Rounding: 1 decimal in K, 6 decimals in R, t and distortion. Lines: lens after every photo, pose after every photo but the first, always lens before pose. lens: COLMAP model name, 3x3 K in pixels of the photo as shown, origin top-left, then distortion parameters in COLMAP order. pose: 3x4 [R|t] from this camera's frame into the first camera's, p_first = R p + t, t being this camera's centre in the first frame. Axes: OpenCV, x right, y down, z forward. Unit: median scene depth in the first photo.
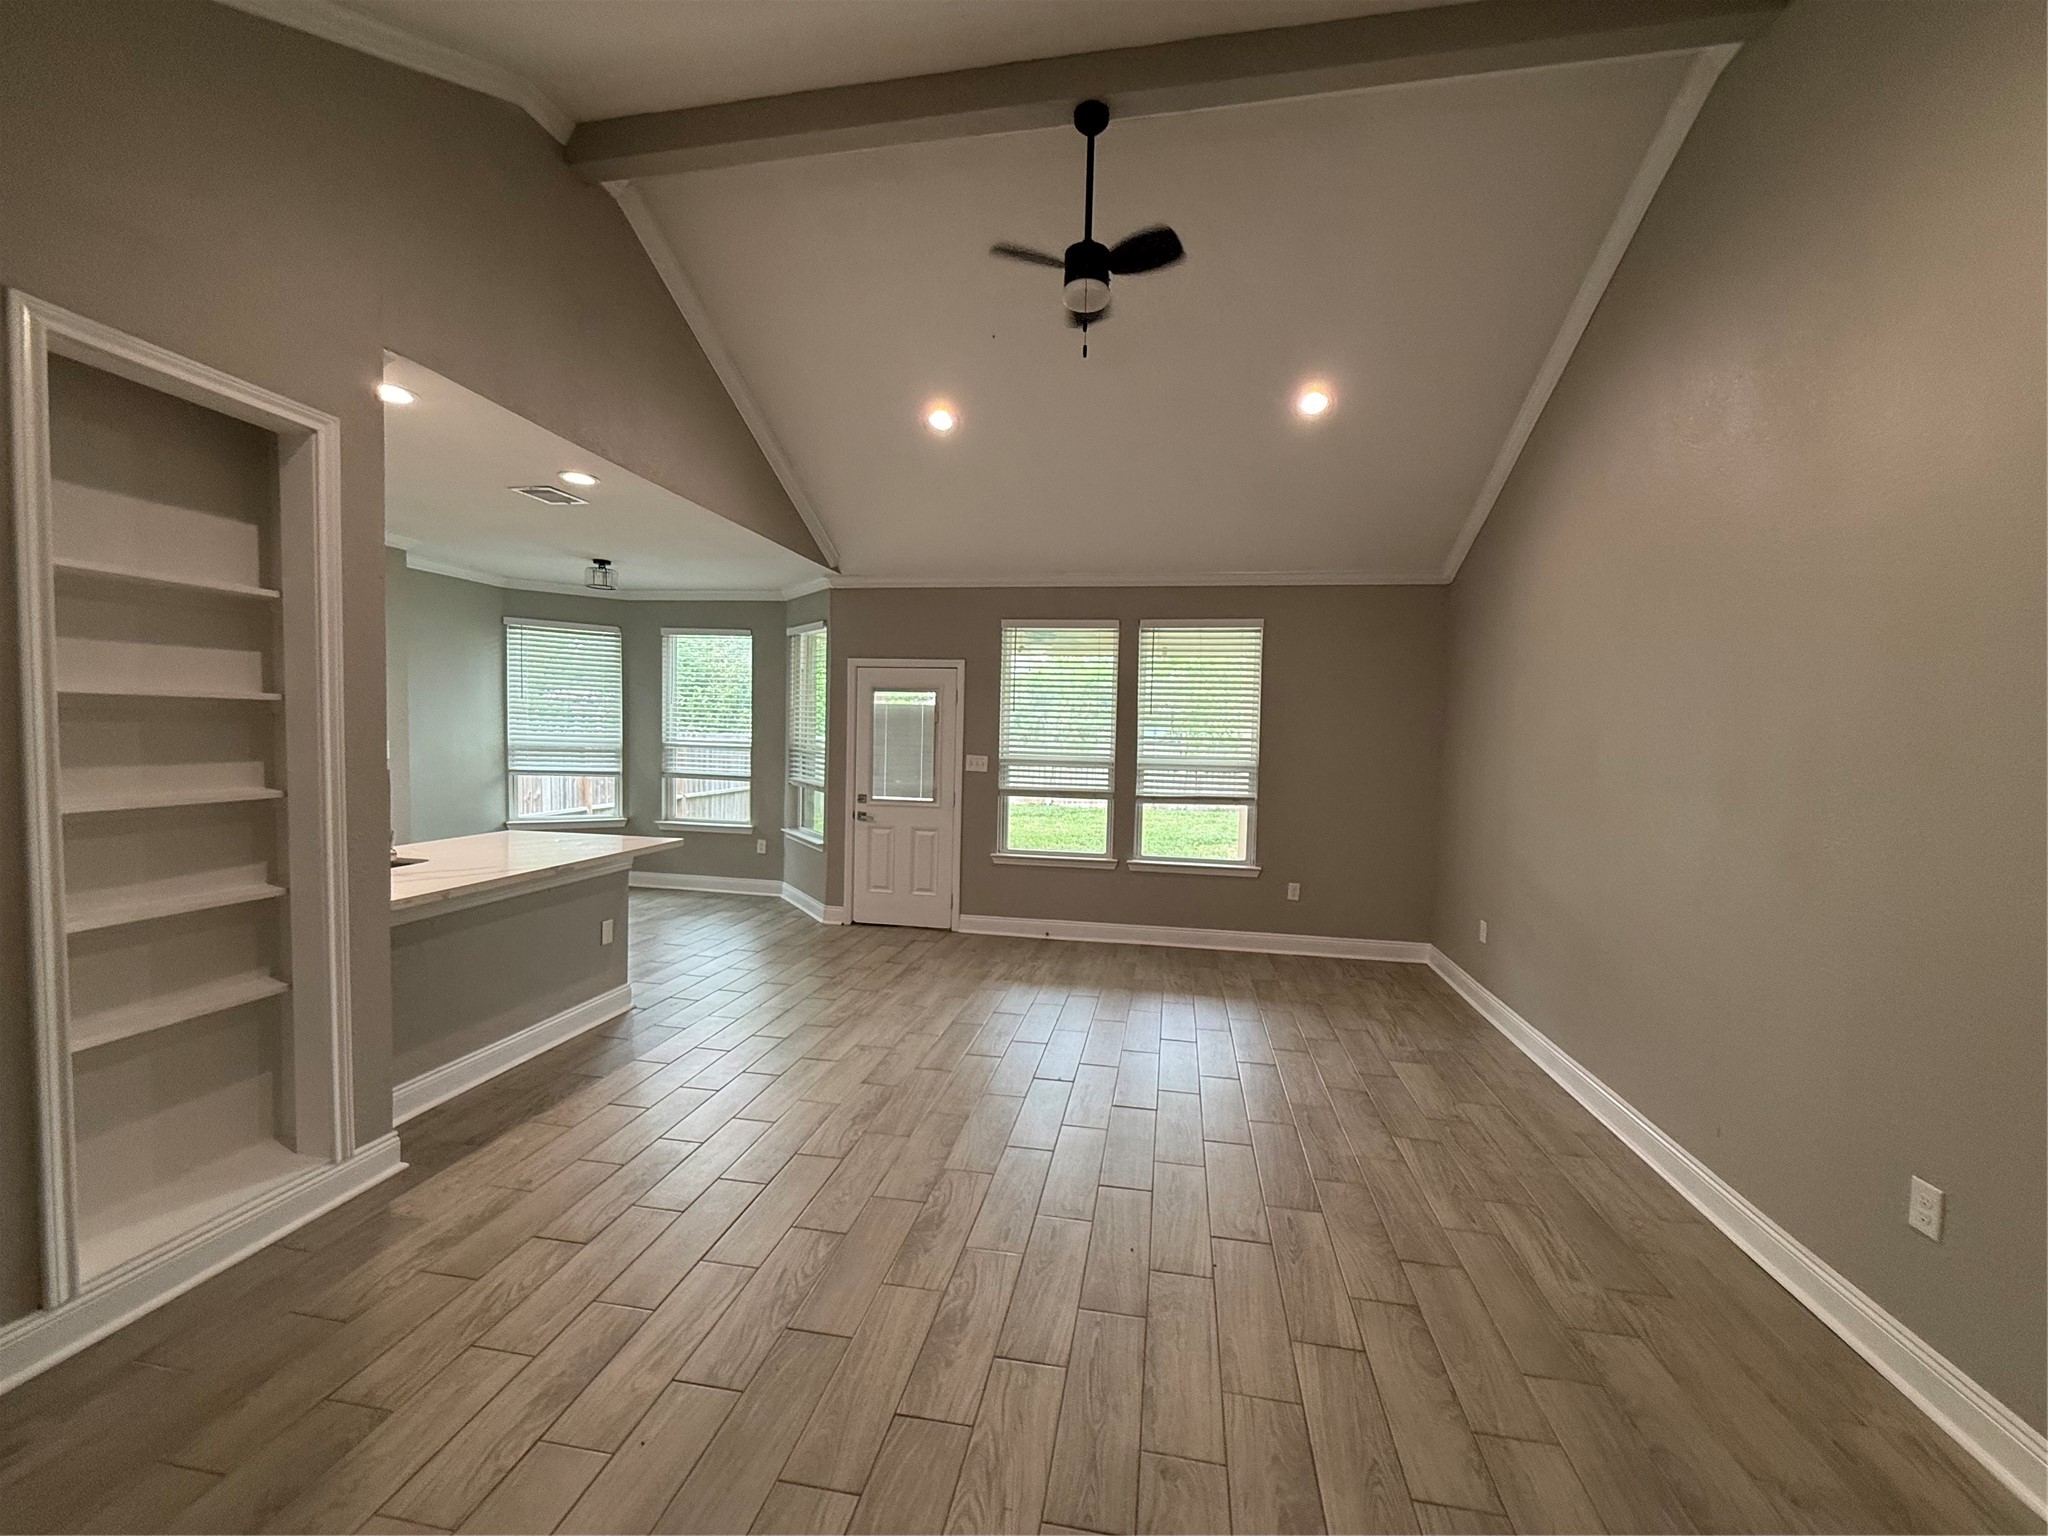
lens RADIAL K [[820.9, 0, 1033.2], [0, 820.9, 769.7], [0, 0, 1]] dist [0.001500, 0.000021]
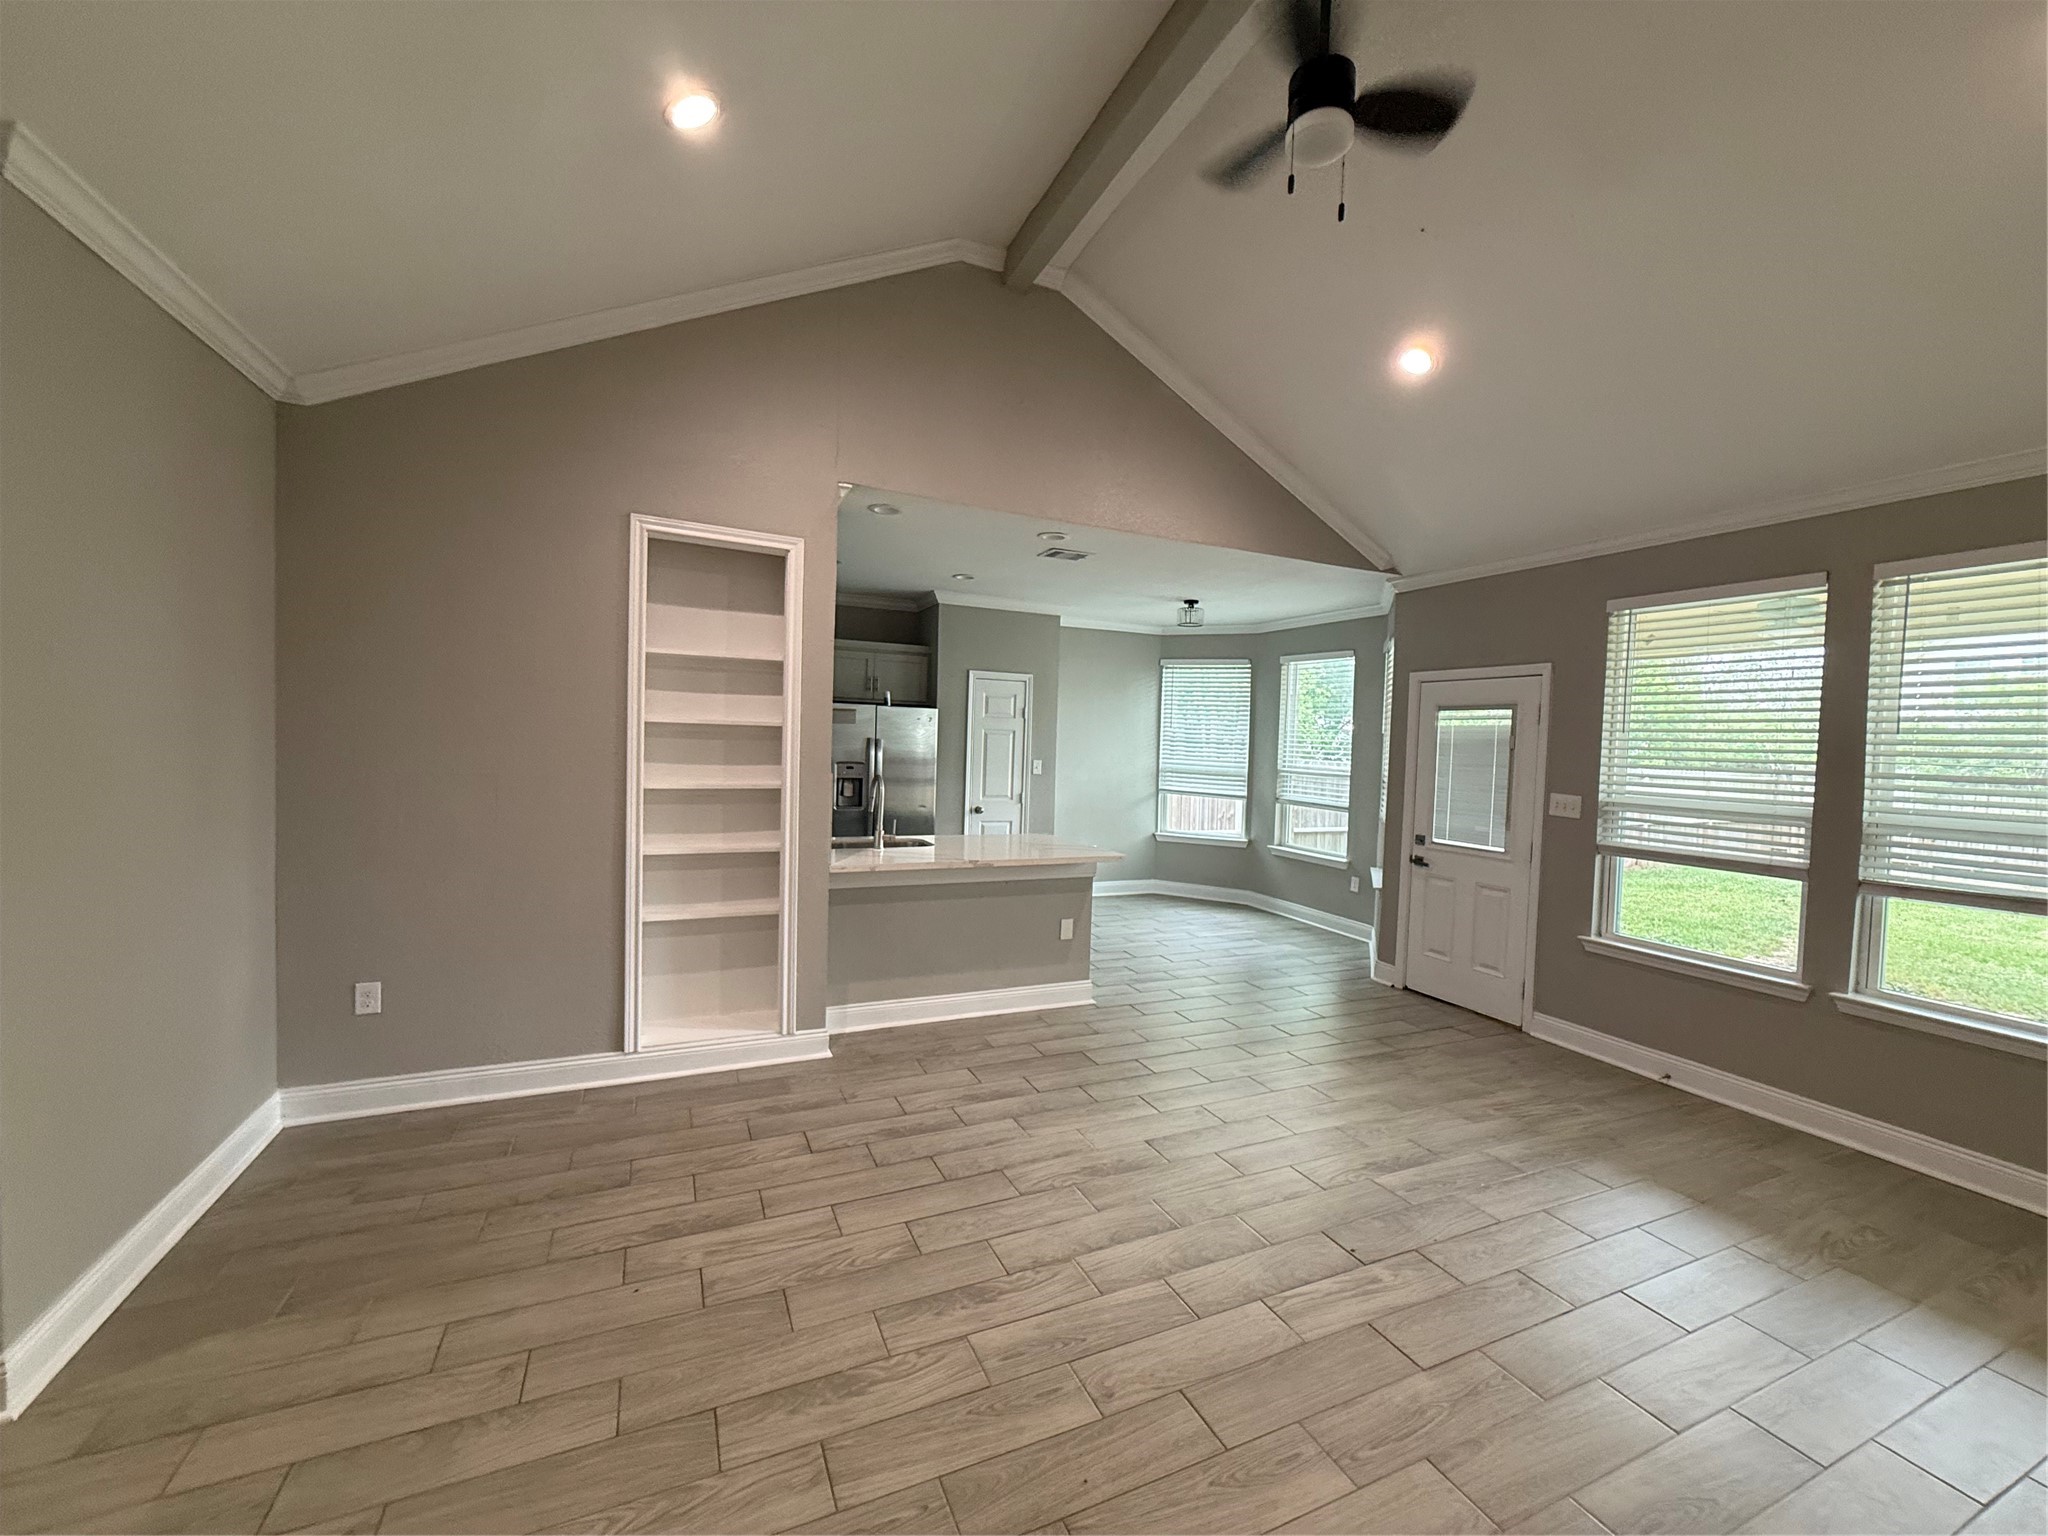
lens RADIAL K [[820.9, 0, 1035.0], [0, 820.9, 772.2], [0, 0, 1]] dist [0.001500, 0.000021]
pose [[0.563557, 0.026471, -0.825653, 0.261902], [-0.057181, 0.998339, -0.007021, -0.005588], [0.824096, 0.051168, 0.564134, 0.212942]]
